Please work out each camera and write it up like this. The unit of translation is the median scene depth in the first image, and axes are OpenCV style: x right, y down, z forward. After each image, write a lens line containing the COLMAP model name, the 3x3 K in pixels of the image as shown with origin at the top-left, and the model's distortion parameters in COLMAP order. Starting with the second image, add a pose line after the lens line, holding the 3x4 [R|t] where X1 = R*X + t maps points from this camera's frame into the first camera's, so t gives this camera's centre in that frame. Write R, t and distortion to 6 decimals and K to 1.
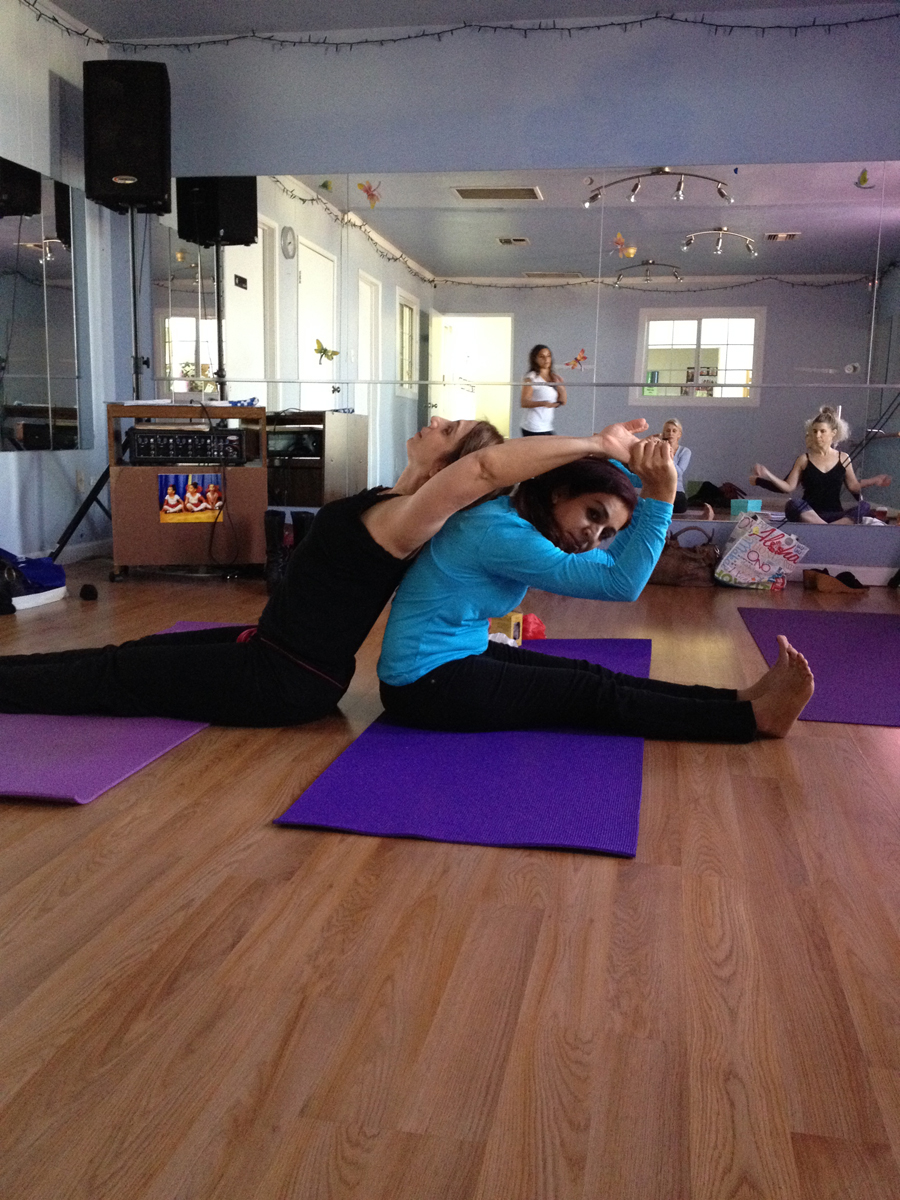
lens RADIAL K [[1110.8, 0, 442.4], [0, 1110.8, 609.0], [0, 0, 1]] dist [-0.012764, 0.000000]
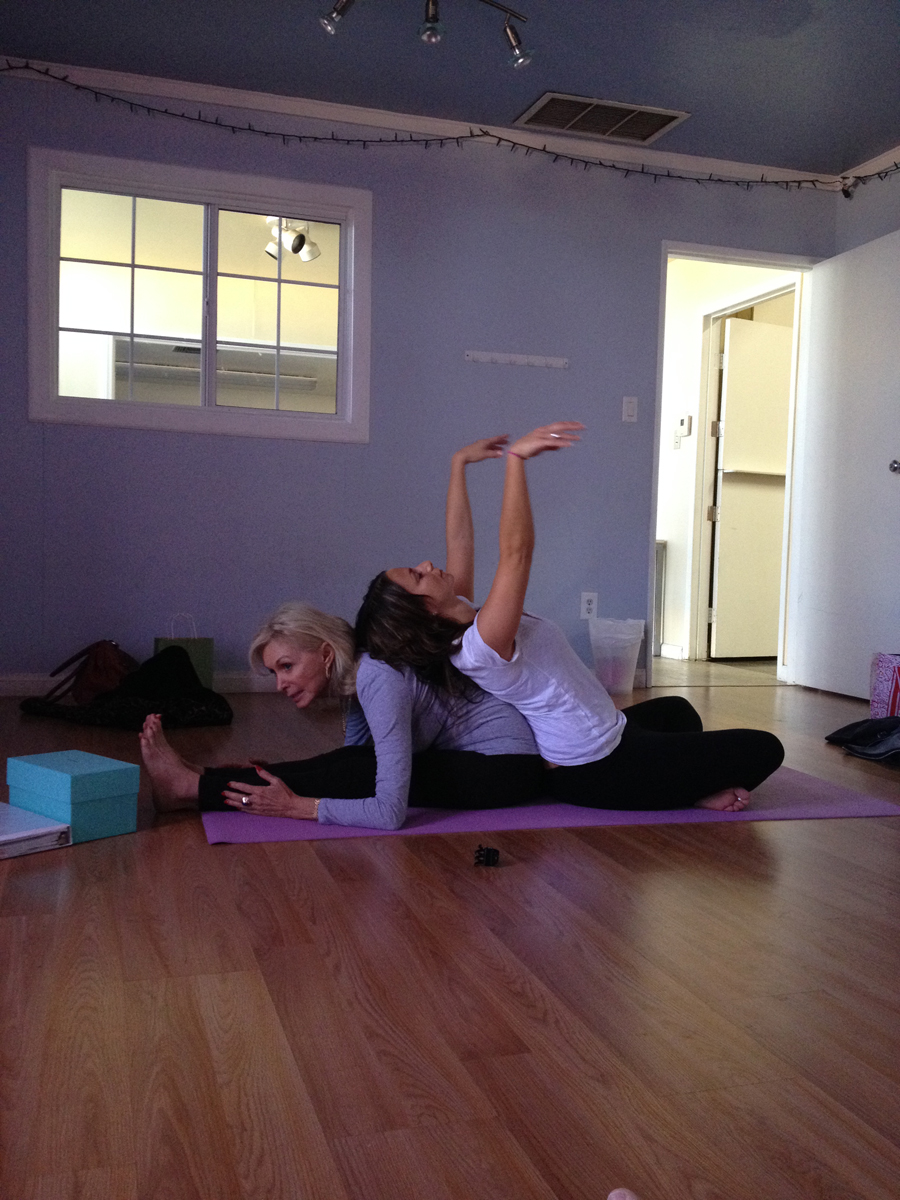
lens RADIAL K [[1110.8, 0, 454.3], [0, 1110.8, 621.6], [0, 0, 1]] dist [-0.012764, 0.000000]
pose [[-0.871710, -0.011604, -0.489885, 0.230614], [-0.123411, 0.972694, 0.196559, -0.054232], [0.474227, 0.231799, -0.849339, 0.435230]]
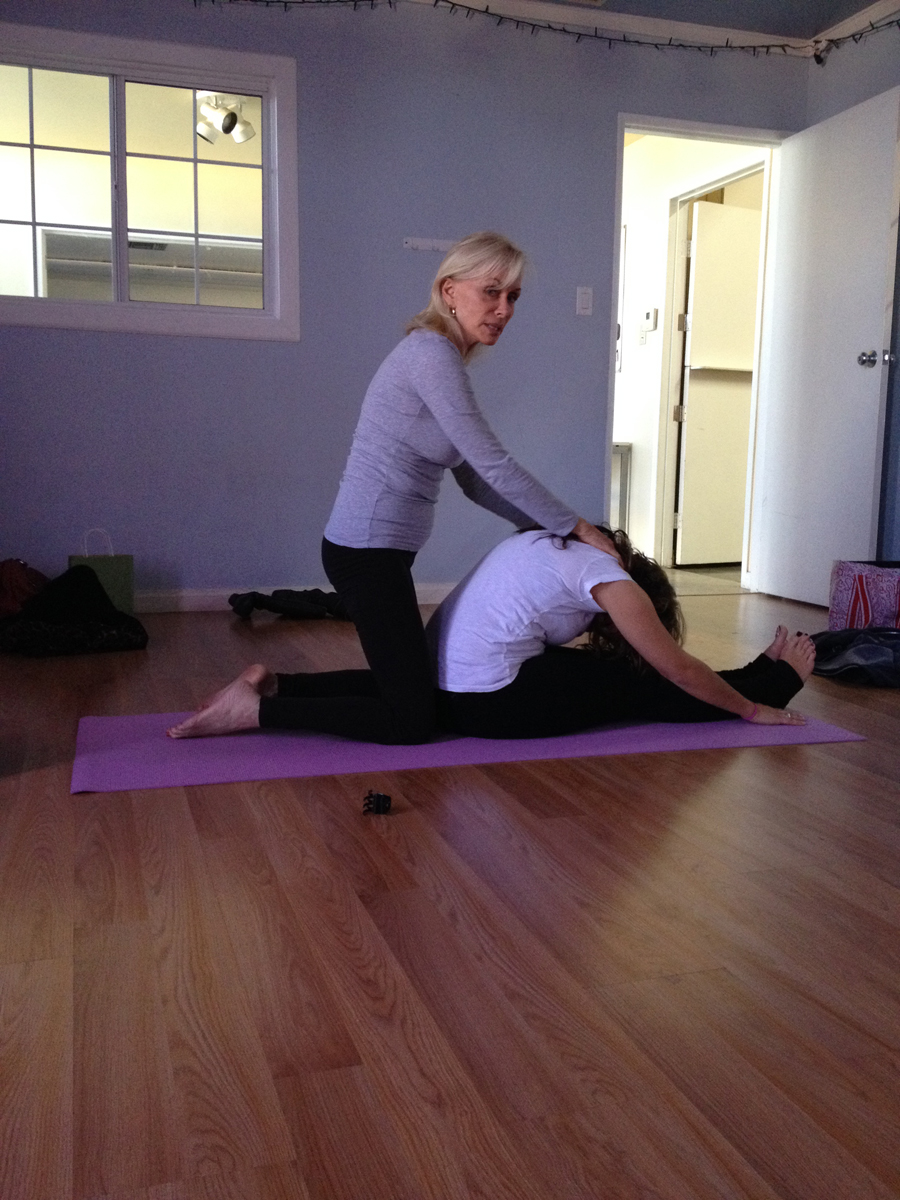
lens RADIAL K [[1110.8, 0, 464.8], [0, 1110.8, 618.7], [0, 0, 1]] dist [-0.012764, 0.000000]
pose [[-0.862574, 0.043456, -0.504060, 0.169331], [-0.112378, 0.954958, 0.274637, -0.052746], [0.493291, 0.293540, -0.818839, 0.406551]]
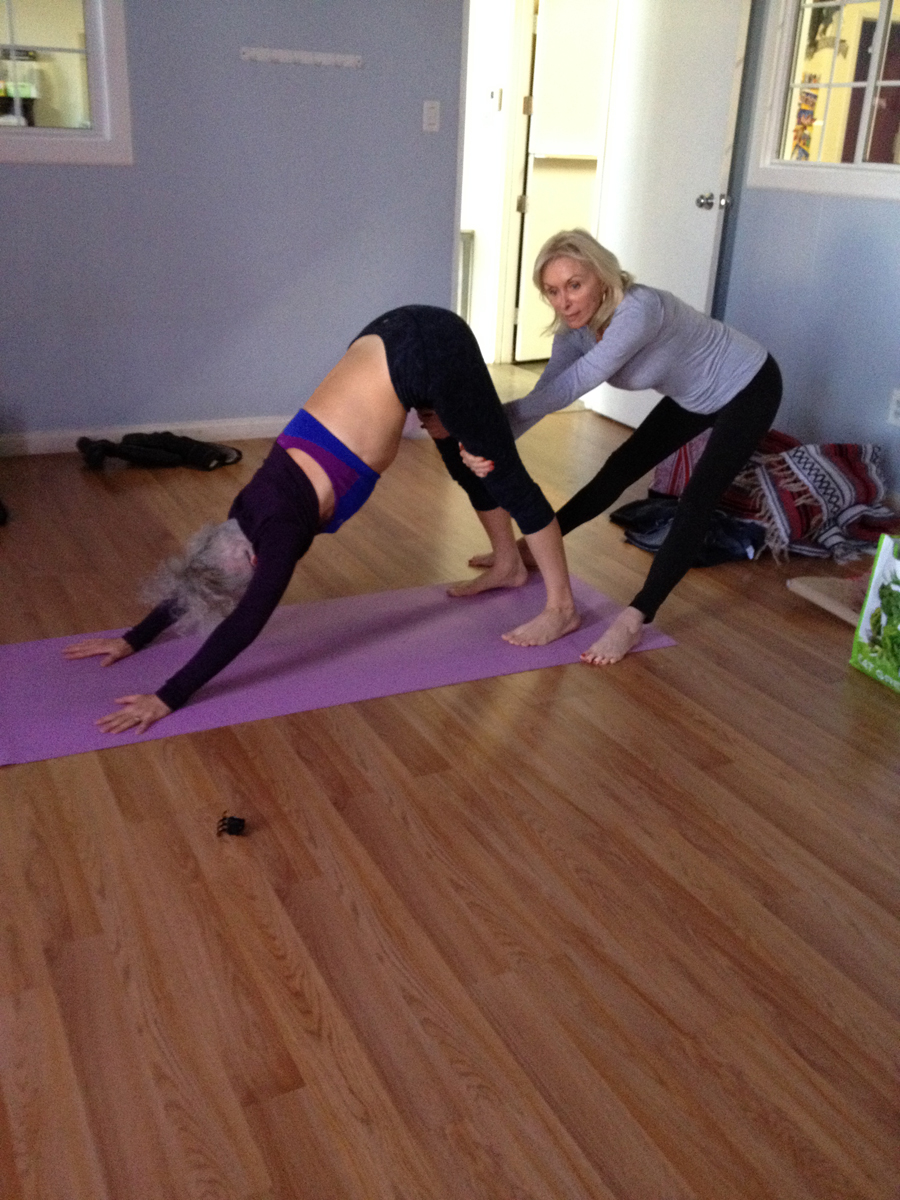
lens RADIAL K [[1110.8, 0, 476.9], [0, 1110.8, 601.0], [0, 0, 1]] dist [-0.012764, 0.000000]
pose [[-0.770018, 0.199331, -0.606086, 0.201276], [-0.166416, 0.854313, 0.492397, -0.181491], [0.615937, 0.480016, -0.624665, 0.392481]]
